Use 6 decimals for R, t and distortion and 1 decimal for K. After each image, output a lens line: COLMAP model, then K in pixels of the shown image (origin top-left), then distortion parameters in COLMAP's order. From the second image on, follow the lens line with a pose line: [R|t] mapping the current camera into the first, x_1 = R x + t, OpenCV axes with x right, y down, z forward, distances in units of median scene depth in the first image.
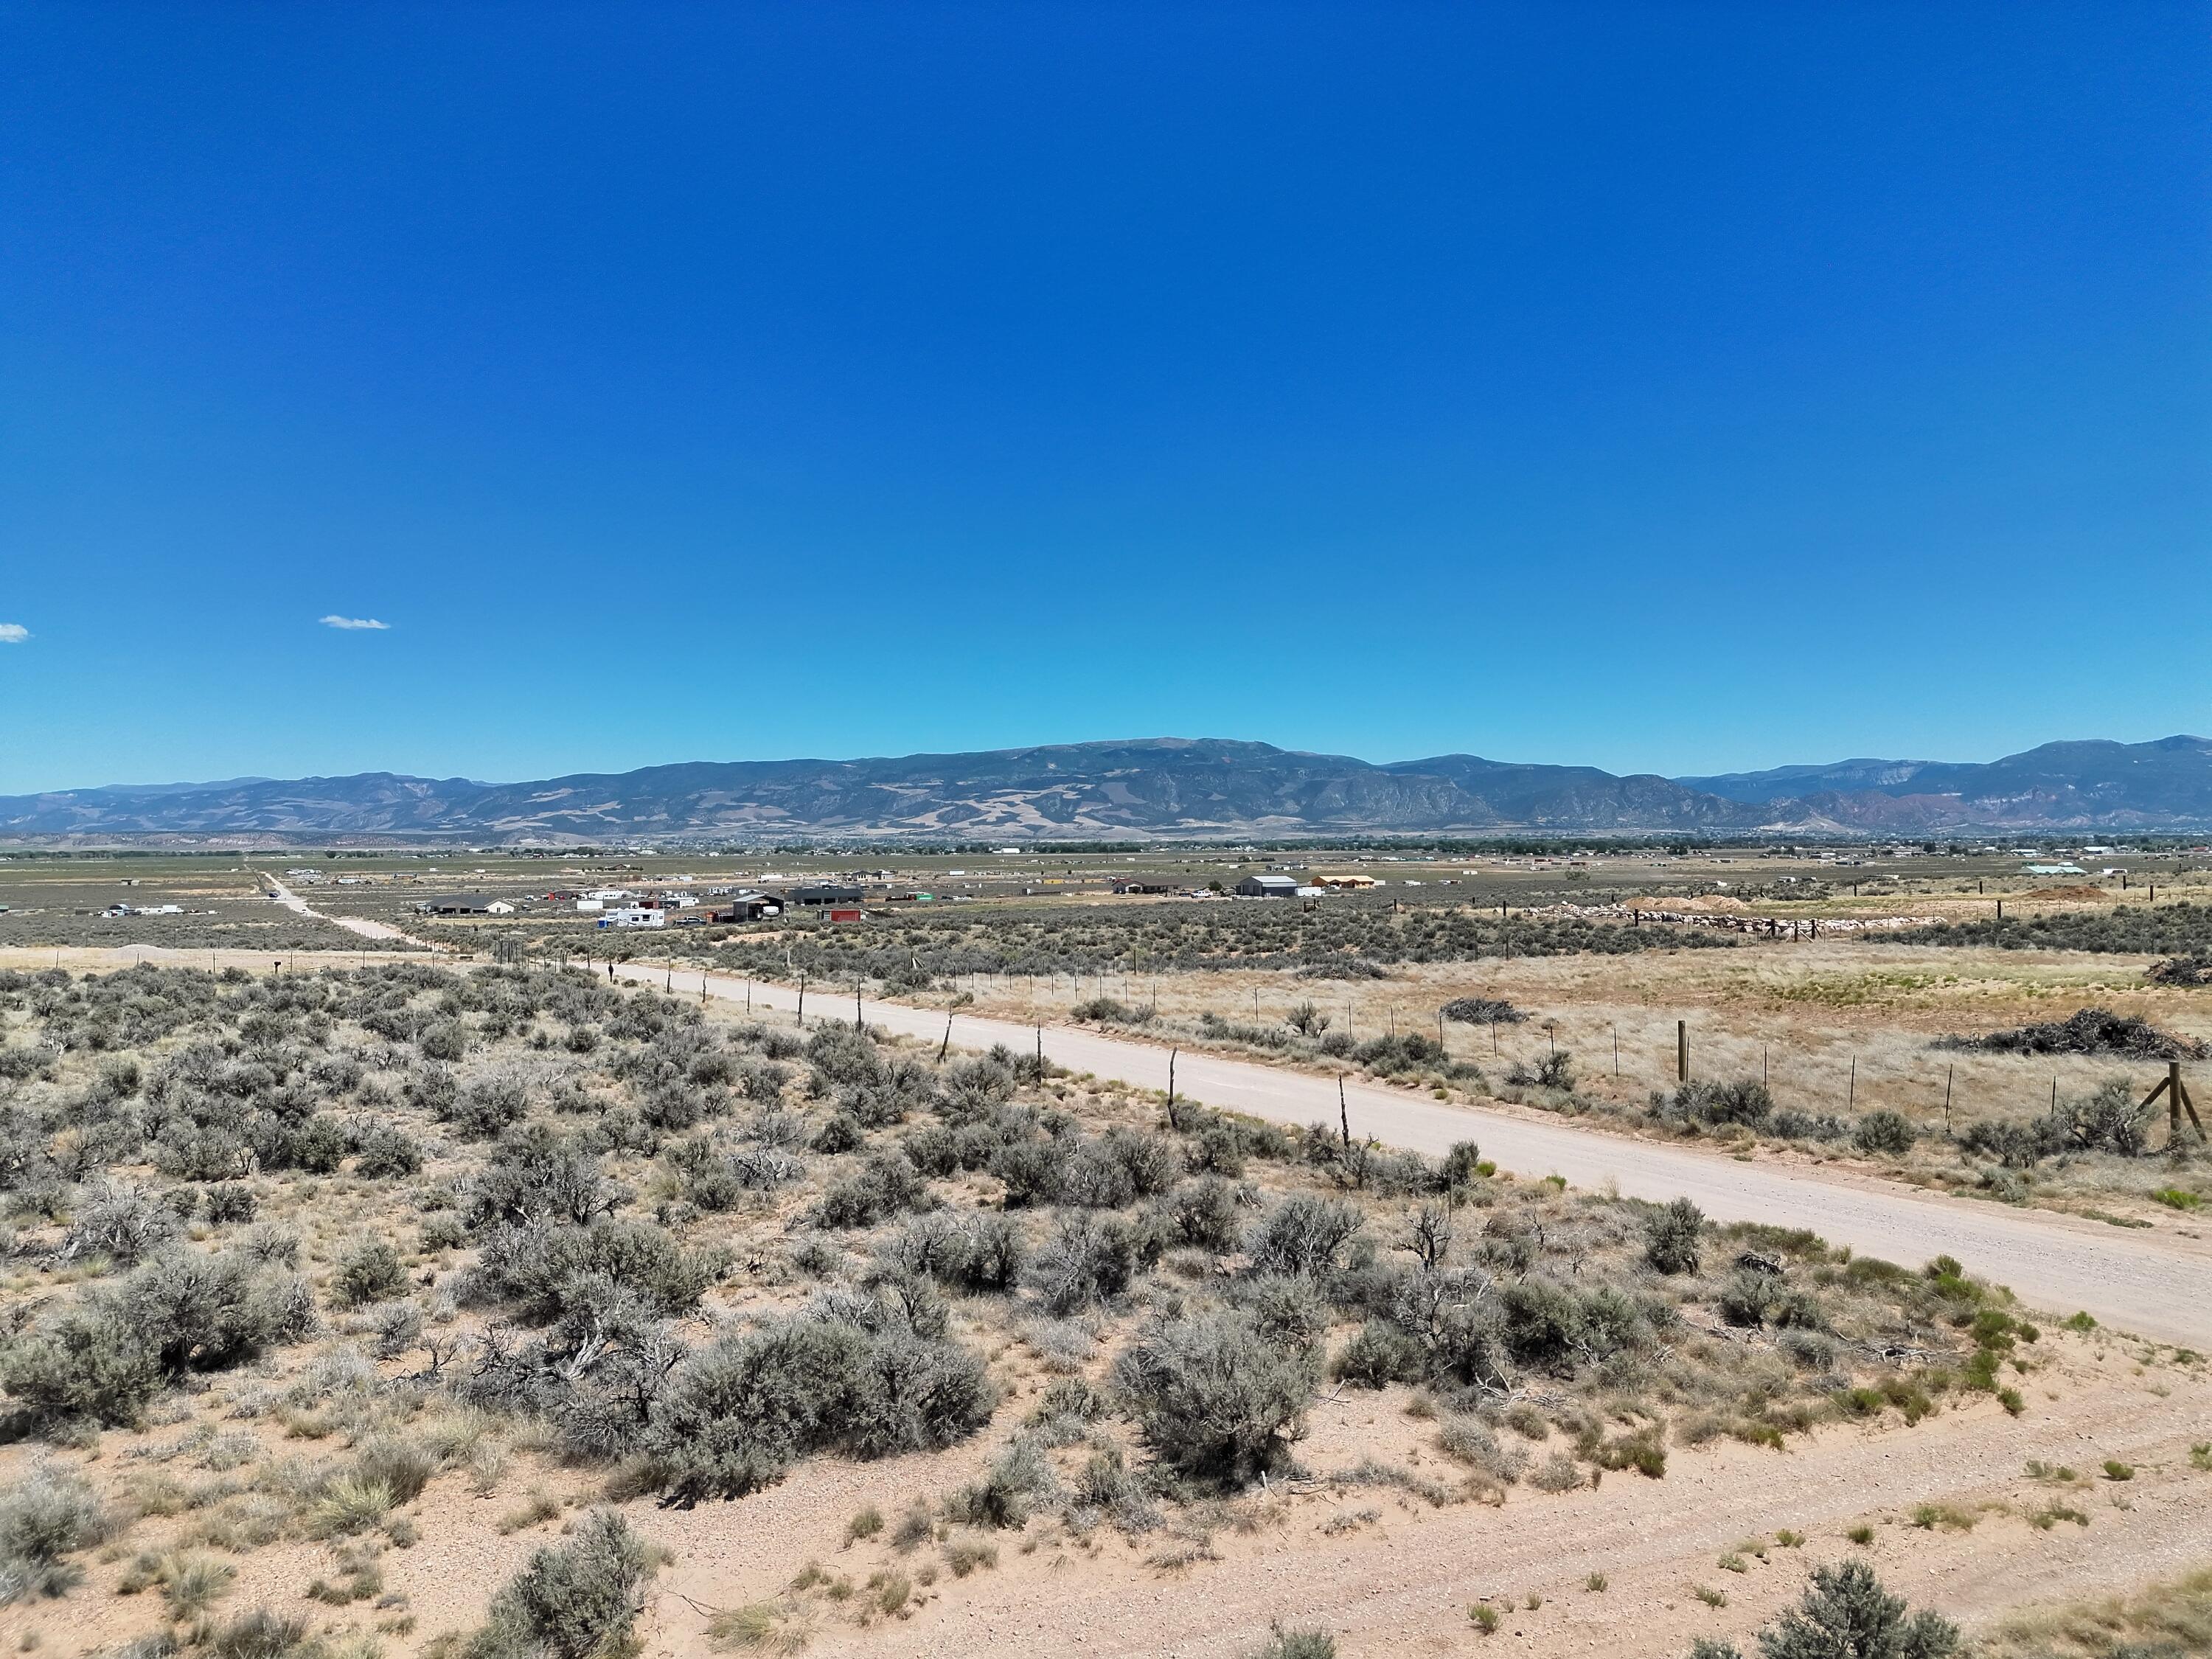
lens RADIAL K [[1547.2, 0, 1107.2], [0, 1547.2, 832.7], [0, 0, 1]] dist [0.084595, -0.087726]
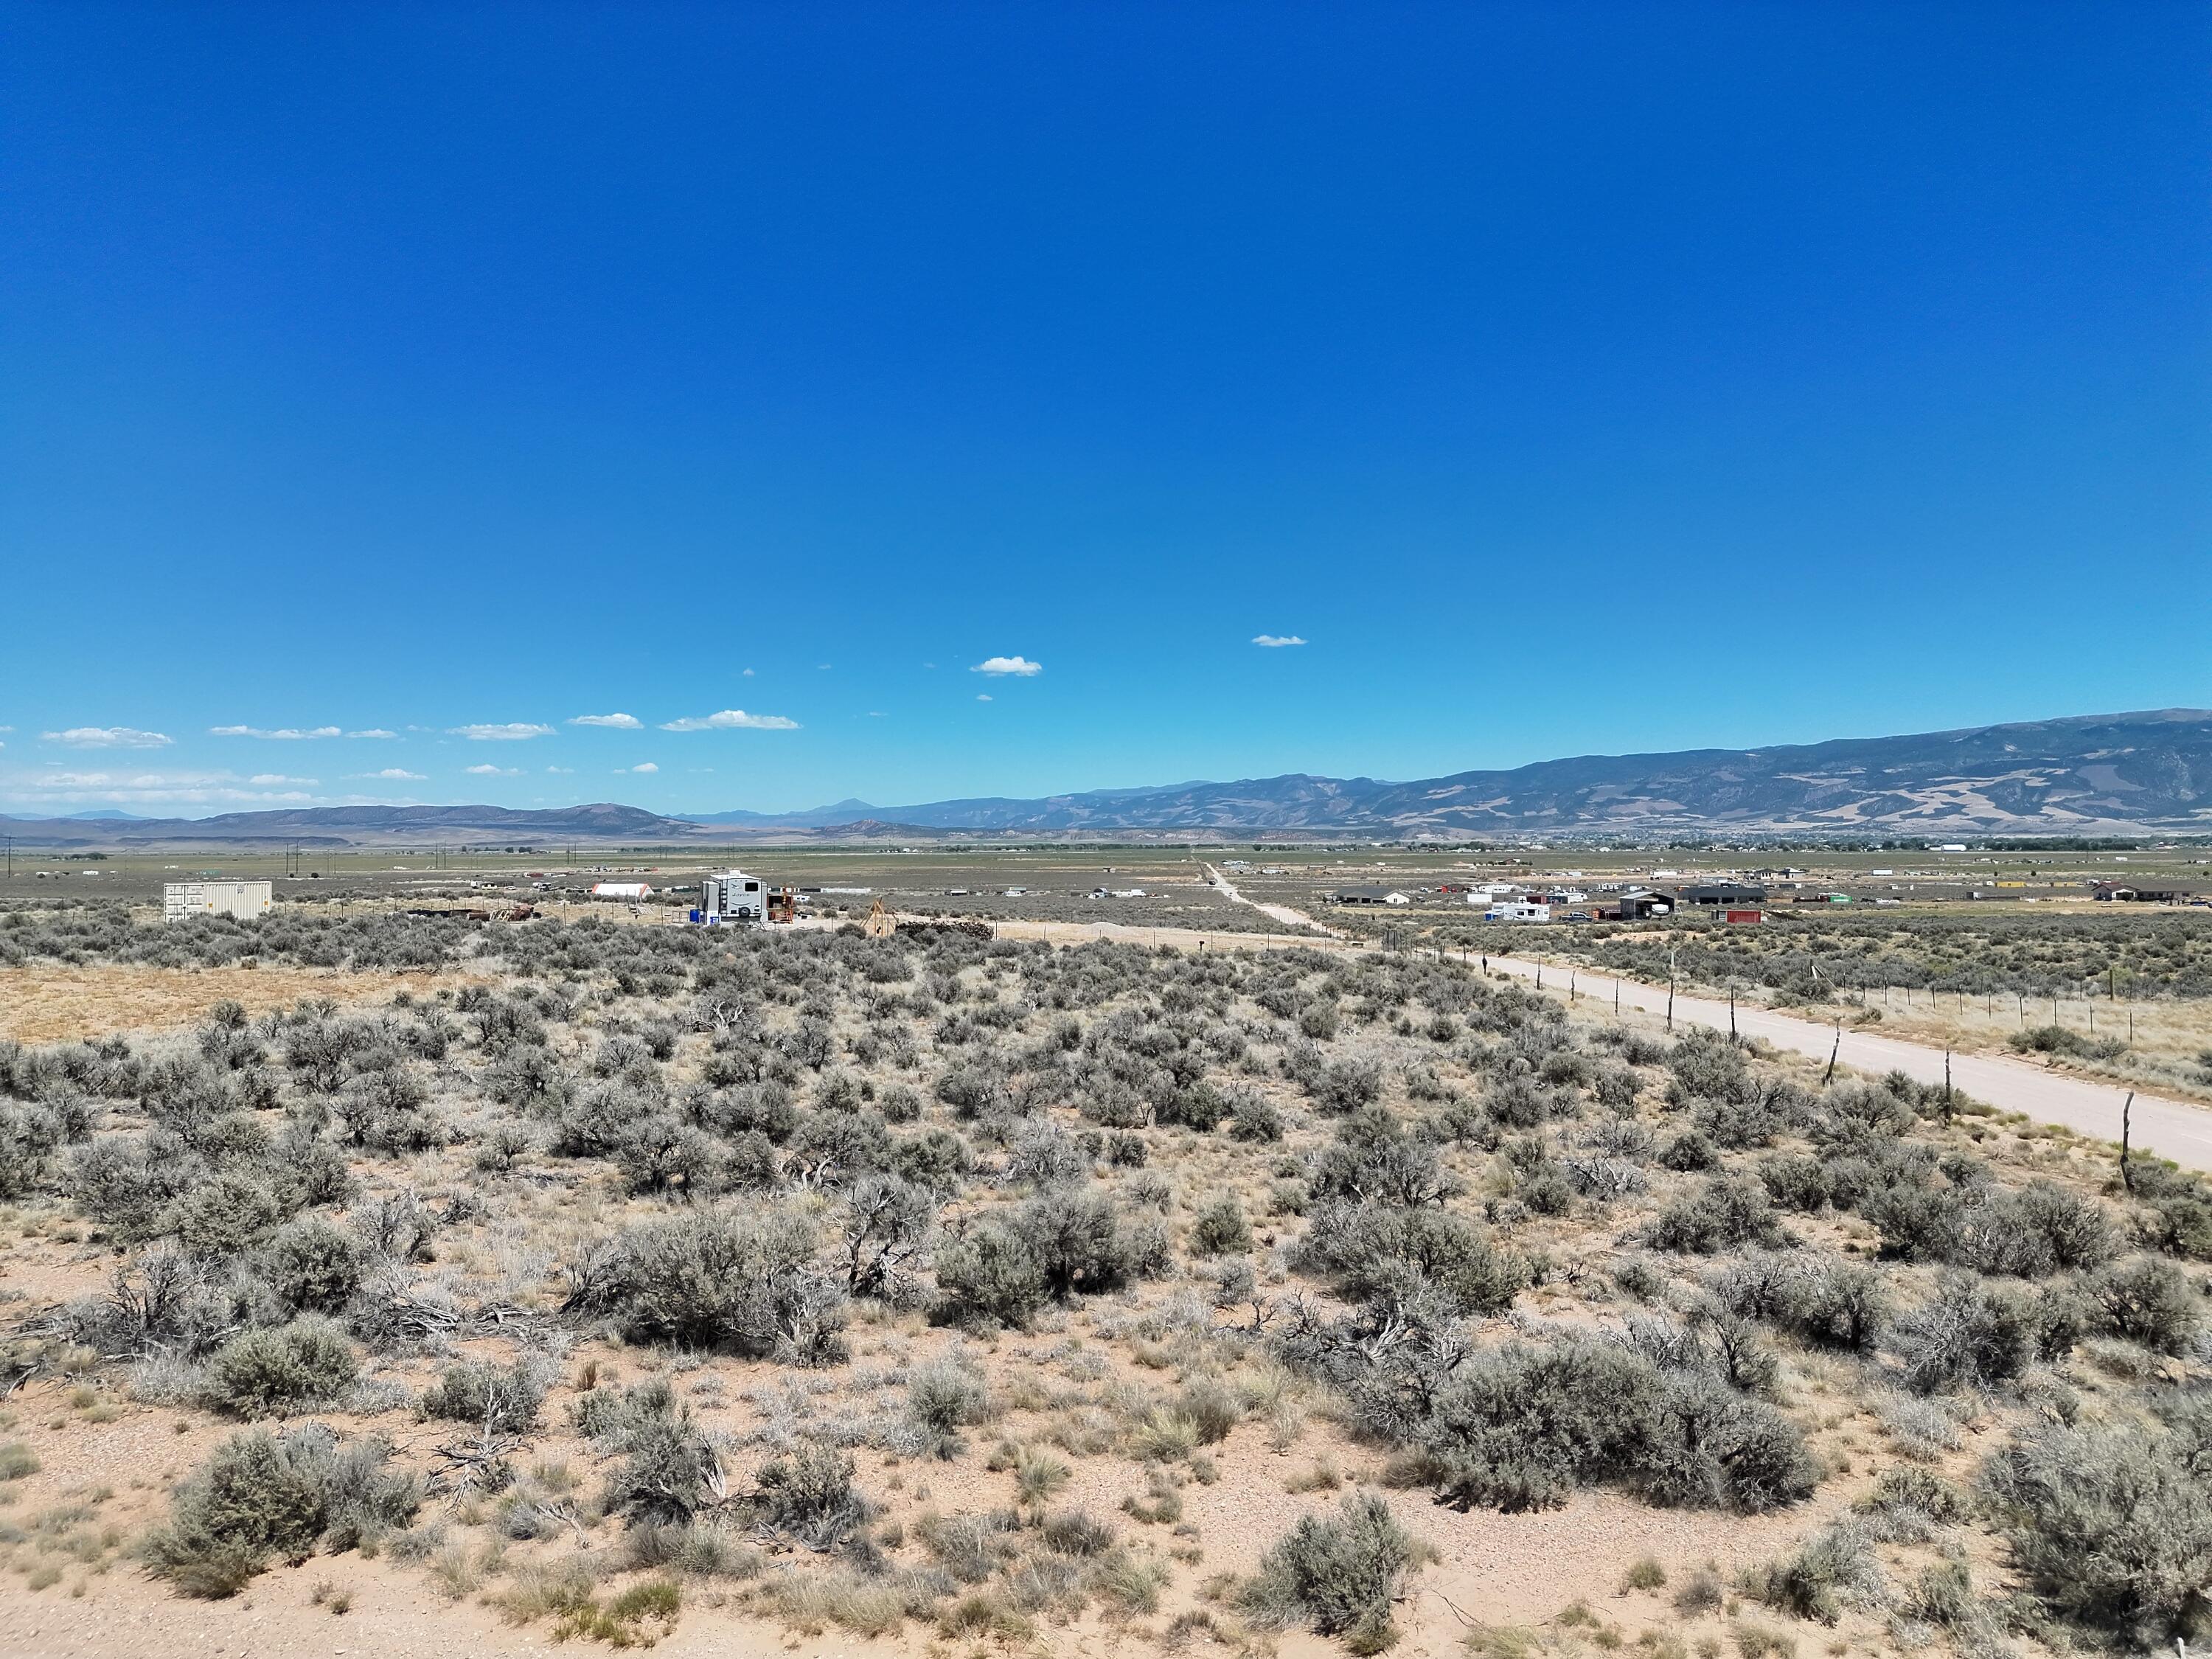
lens RADIAL K [[1547.2, 0, 1107.2], [0, 1547.2, 832.7], [0, 0, 1]] dist [0.084595, -0.087726]
pose [[0.849325, -0.000559, -0.527869, 0.030745], [0.002251, 0.999994, 0.002562, -0.001069], [0.527865, -0.003364, 0.849322, 0.017720]]
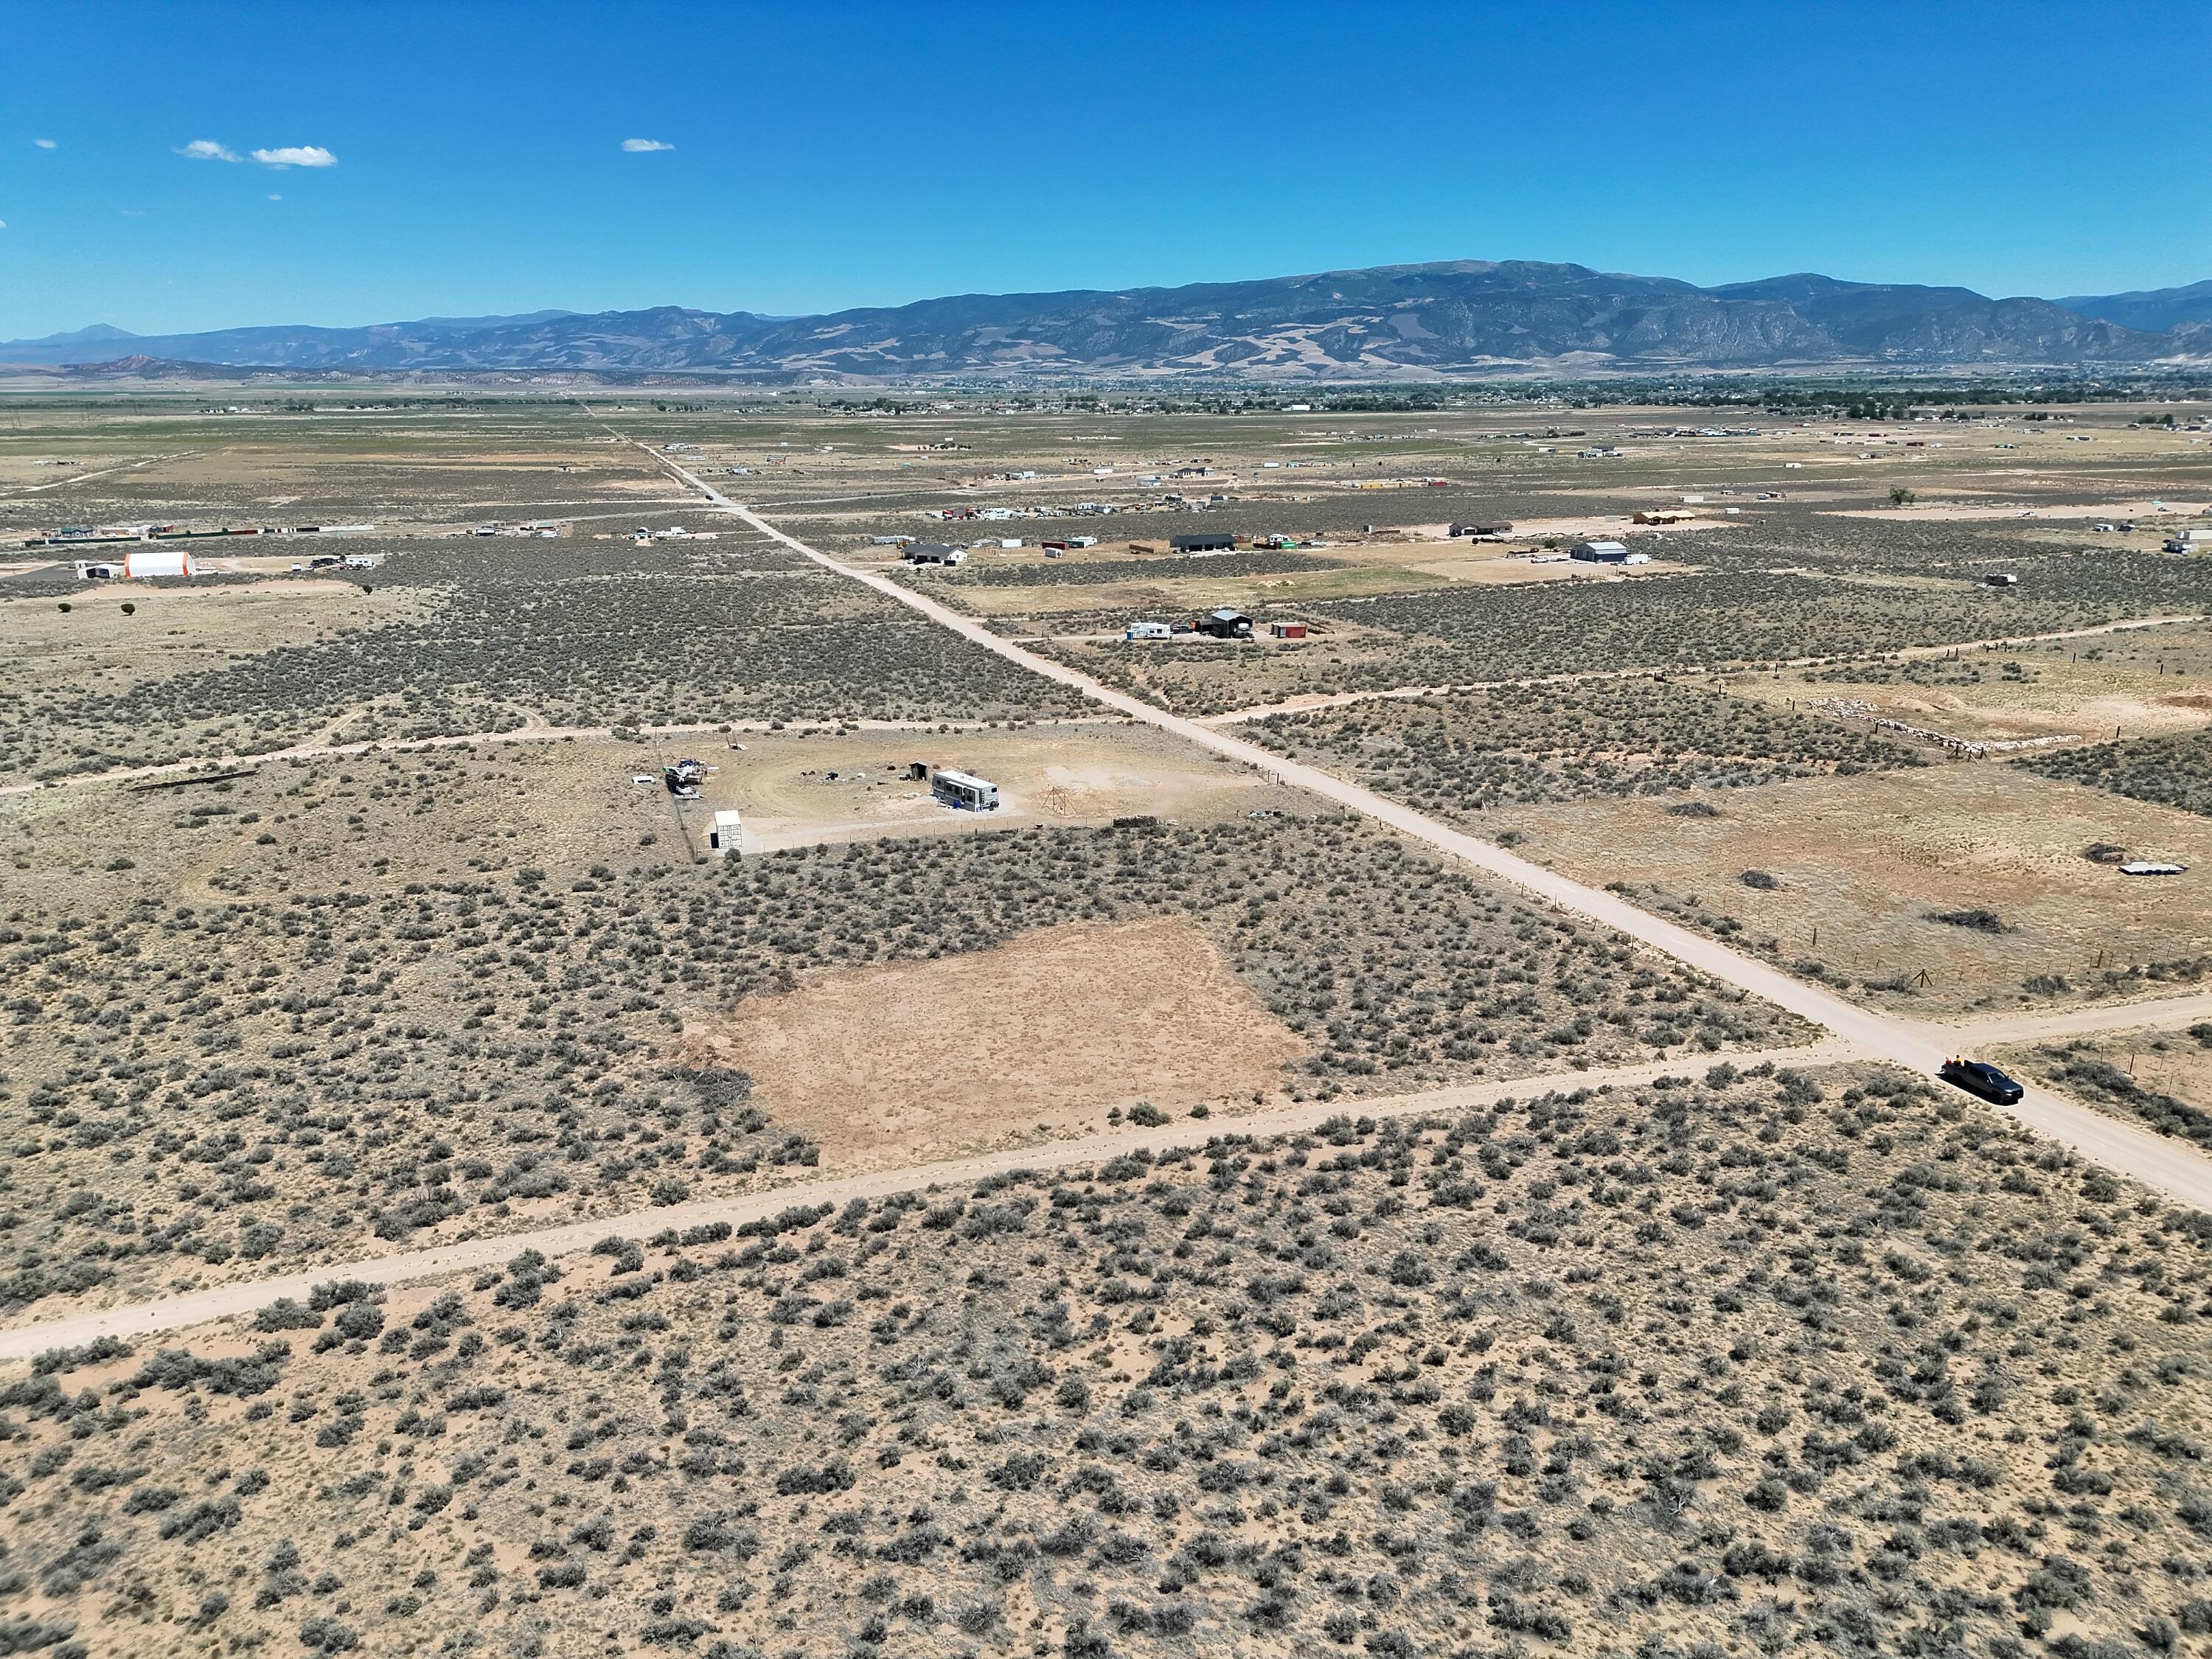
lens RADIAL K [[1545.6, 0, 1107.1], [0, 1545.6, 845.1], [0, 0, 1]] dist [0.073846, -0.072839]
pose [[0.985161, 0.050168, -0.164139, -1.056458], [0.000271, 0.955871, 0.293785, -1.839652], [0.171634, -0.289470, 0.941673, -4.238179]]
